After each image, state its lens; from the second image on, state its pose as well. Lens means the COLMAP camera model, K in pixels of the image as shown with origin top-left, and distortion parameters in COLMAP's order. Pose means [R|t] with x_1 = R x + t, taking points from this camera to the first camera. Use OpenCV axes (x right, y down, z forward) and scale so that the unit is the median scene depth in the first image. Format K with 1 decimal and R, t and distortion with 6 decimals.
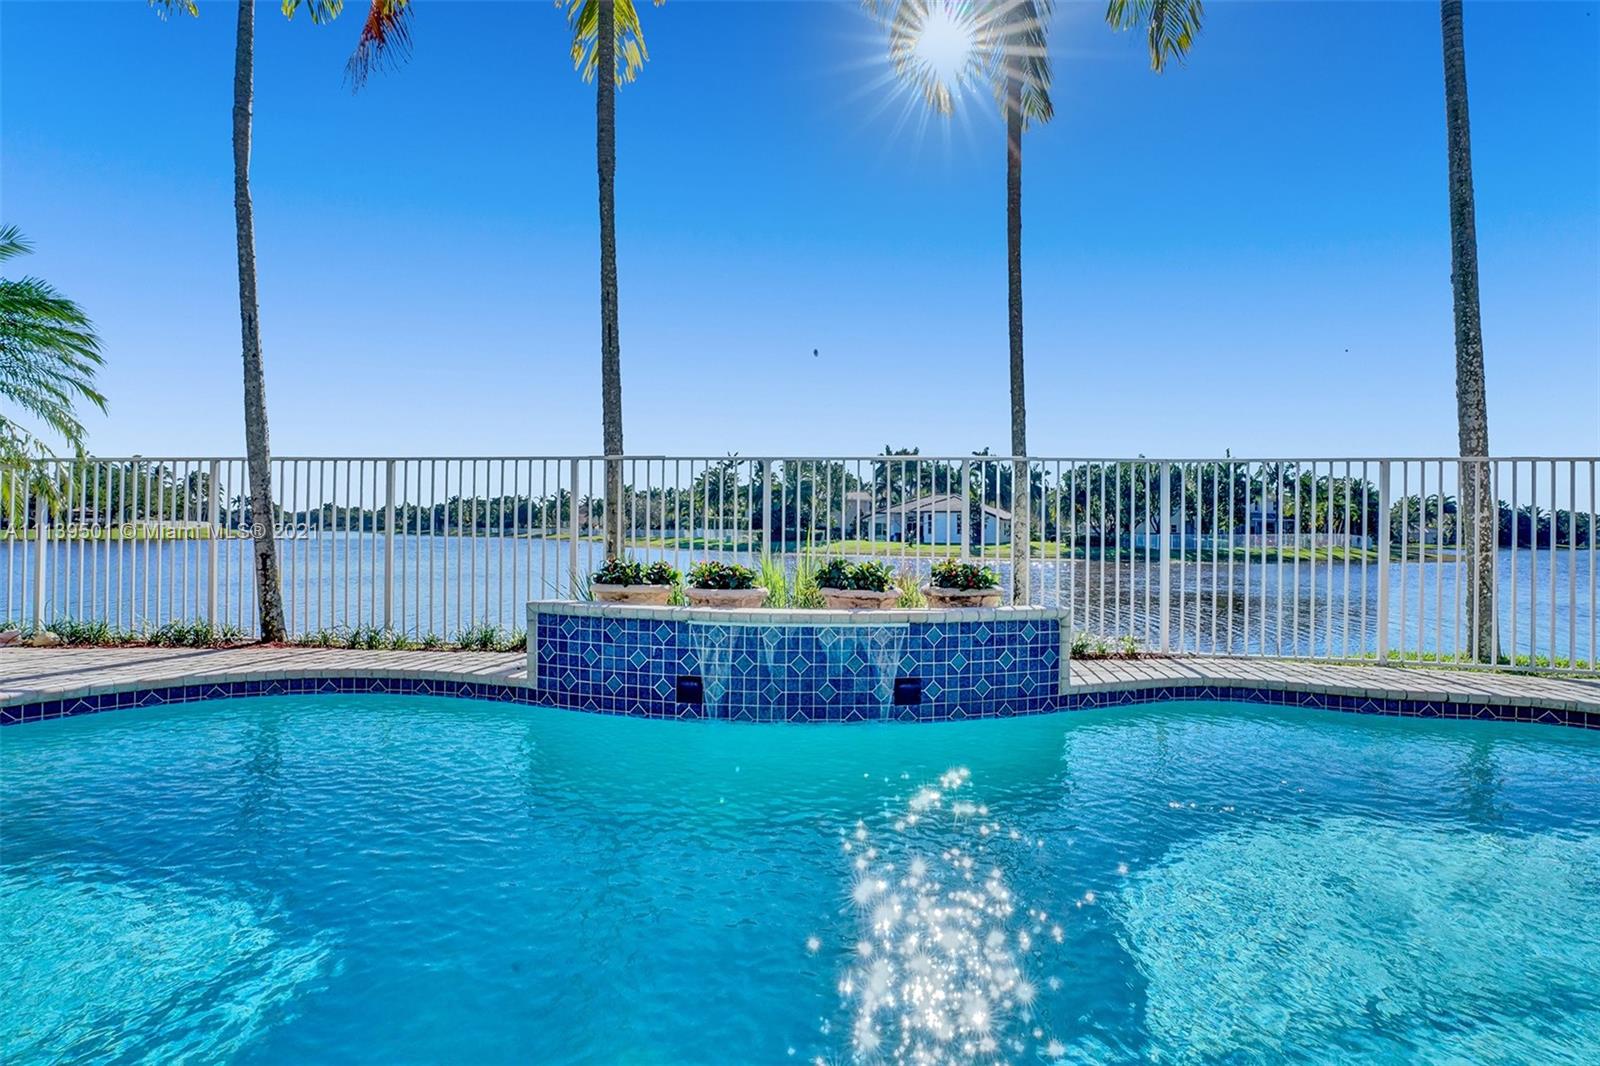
lens RADIAL K [[757.7, 0, 800.0], [0, 757.7, 533.0], [0, 0, 1]] dist [-0.046828, 0.000032]
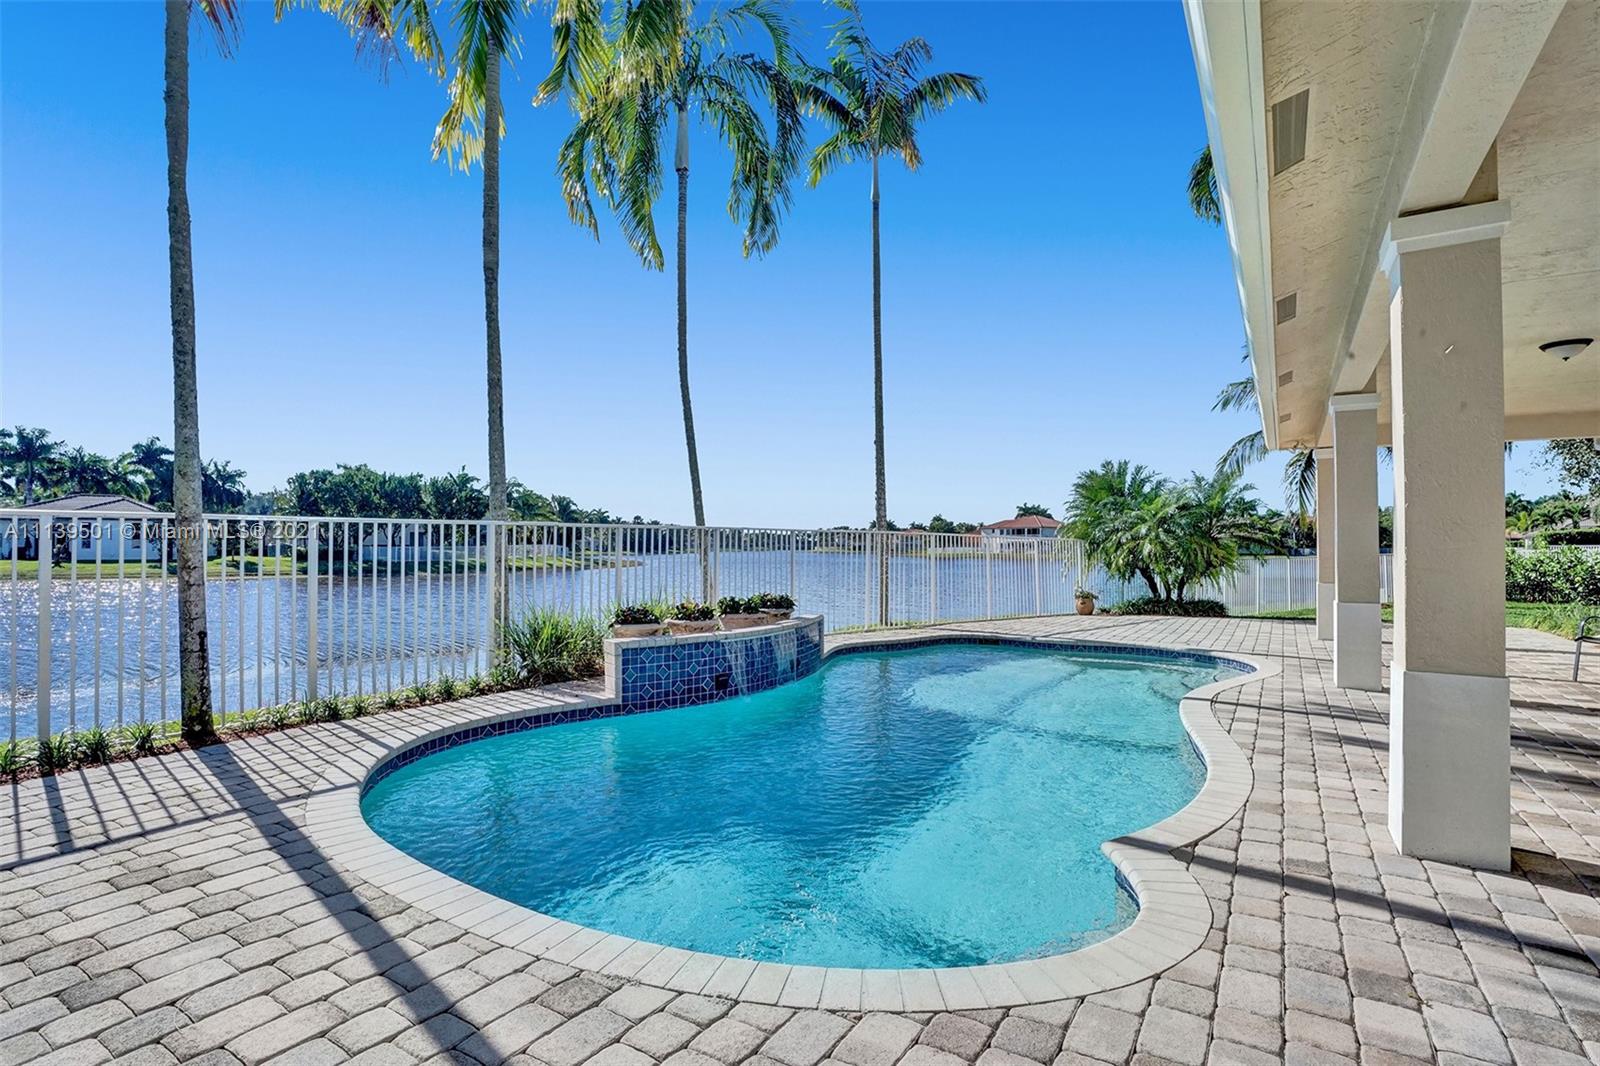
lens RADIAL K [[757.7, 0, 800.0], [0, 757.7, 533.0], [0, 0, 1]] dist [-0.046828, 0.000032]
pose [[0.559848, 0.004027, 0.828586, -1.333766], [0.007813, 0.999918, -0.010138, -0.093879], [-0.828559, 0.012149, 0.559770, -0.065892]]
